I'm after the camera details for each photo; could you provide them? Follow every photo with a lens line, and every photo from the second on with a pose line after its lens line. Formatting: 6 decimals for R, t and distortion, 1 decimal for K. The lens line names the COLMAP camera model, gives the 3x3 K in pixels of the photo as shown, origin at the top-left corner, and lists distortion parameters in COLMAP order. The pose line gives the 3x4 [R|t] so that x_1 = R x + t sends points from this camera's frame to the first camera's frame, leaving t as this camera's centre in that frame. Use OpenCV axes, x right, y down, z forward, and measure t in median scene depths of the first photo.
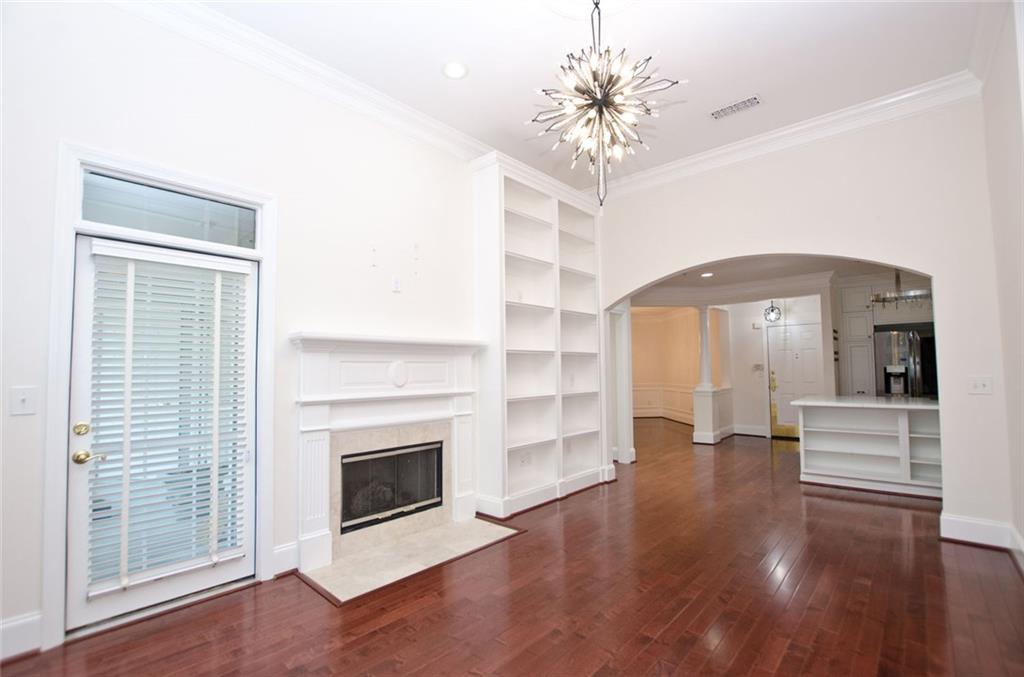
lens RADIAL K [[458.3, 0, 508.0], [0, 458.3, 342.2], [0, 0, 1]] dist [-0.016402, 0.000676]
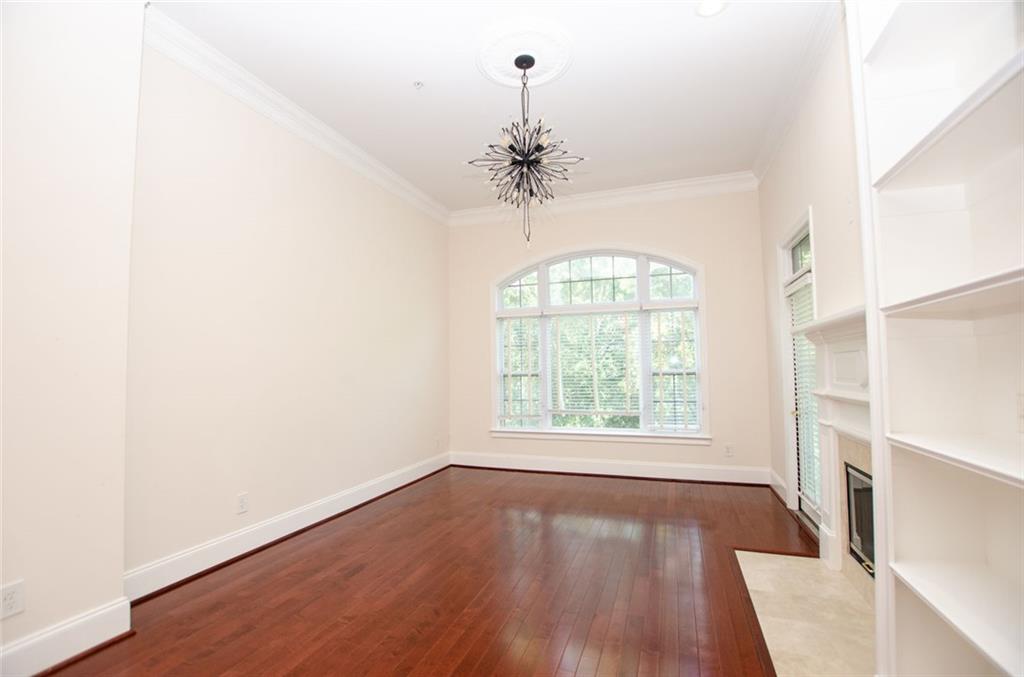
lens RADIAL K [[456.7, 0, 507.9], [0, 456.7, 347.4], [0, 0, 1]] dist [-0.030367, 0.000789]
pose [[-0.922394, -0.003183, -0.386238, 0.457329], [0.038889, 0.994119, -0.101067, 0.077286], [0.384289, -0.108244, -0.916845, 1.291072]]
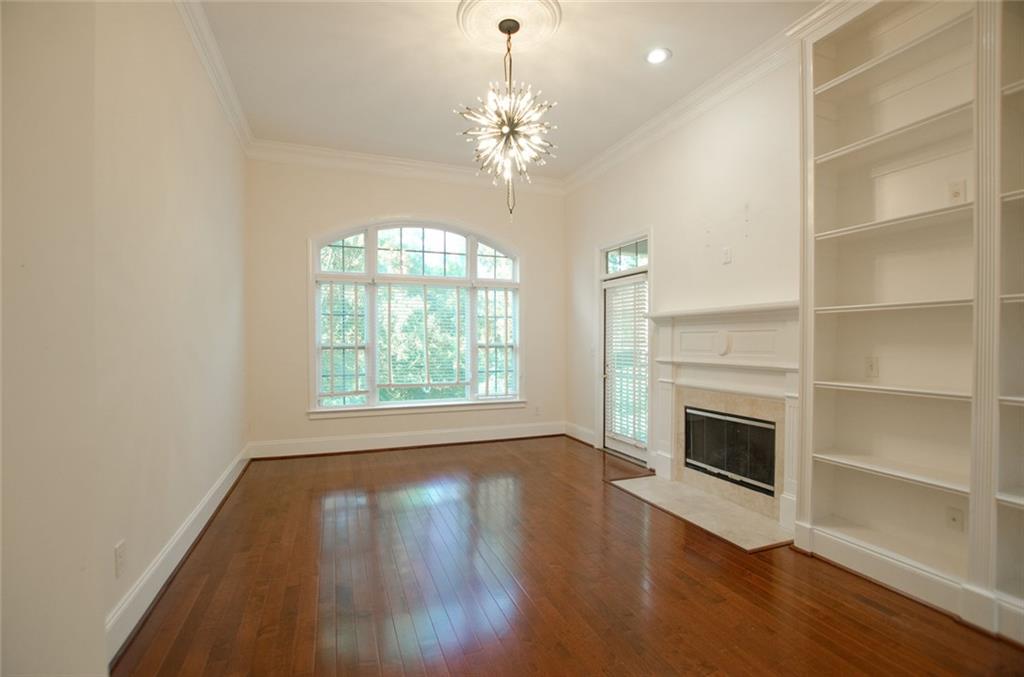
lens RADIAL K [[456.7, 0, 507.9], [0, 456.7, 347.4], [0, 0, 1]] dist [-0.030367, 0.000789]
pose [[-0.444179, 0.019889, -0.895717, 0.826736], [0.057687, 0.998314, -0.006439, 0.052891], [0.894079, -0.054532, -0.444578, 0.940816]]
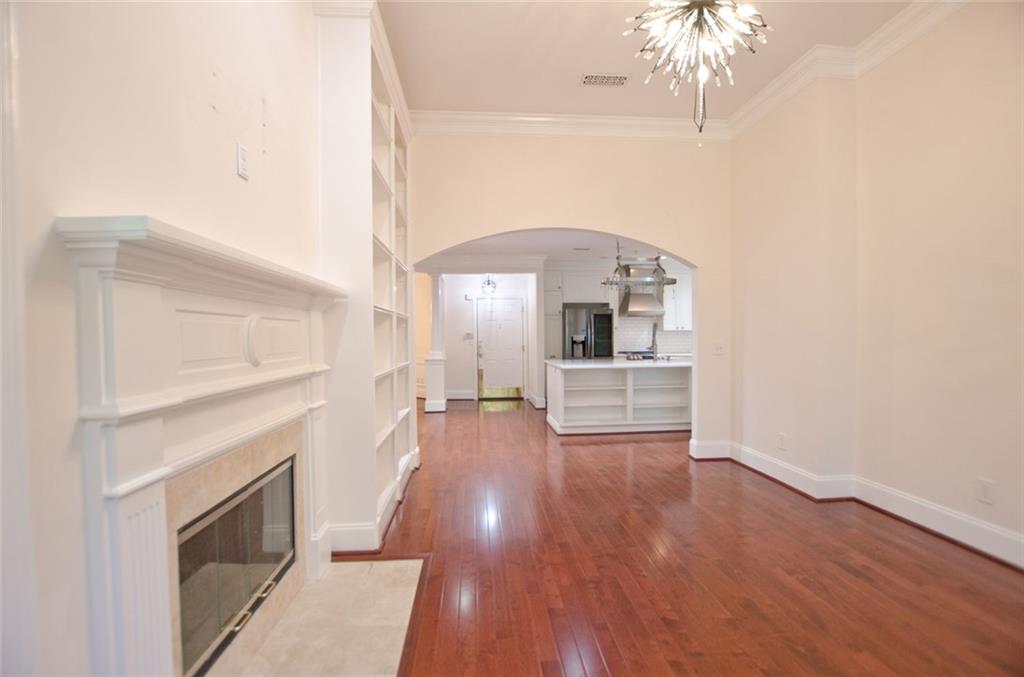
lens RADIAL K [[458.3, 0, 508.0], [0, 458.3, 342.2], [0, 0, 1]] dist [-0.016402, 0.000676]
pose [[0.686583, -0.004758, 0.727036, -0.382574], [-0.042363, 0.998018, 0.046537, 0.032216], [-0.725816, -0.062750, 0.685021, 0.409297]]
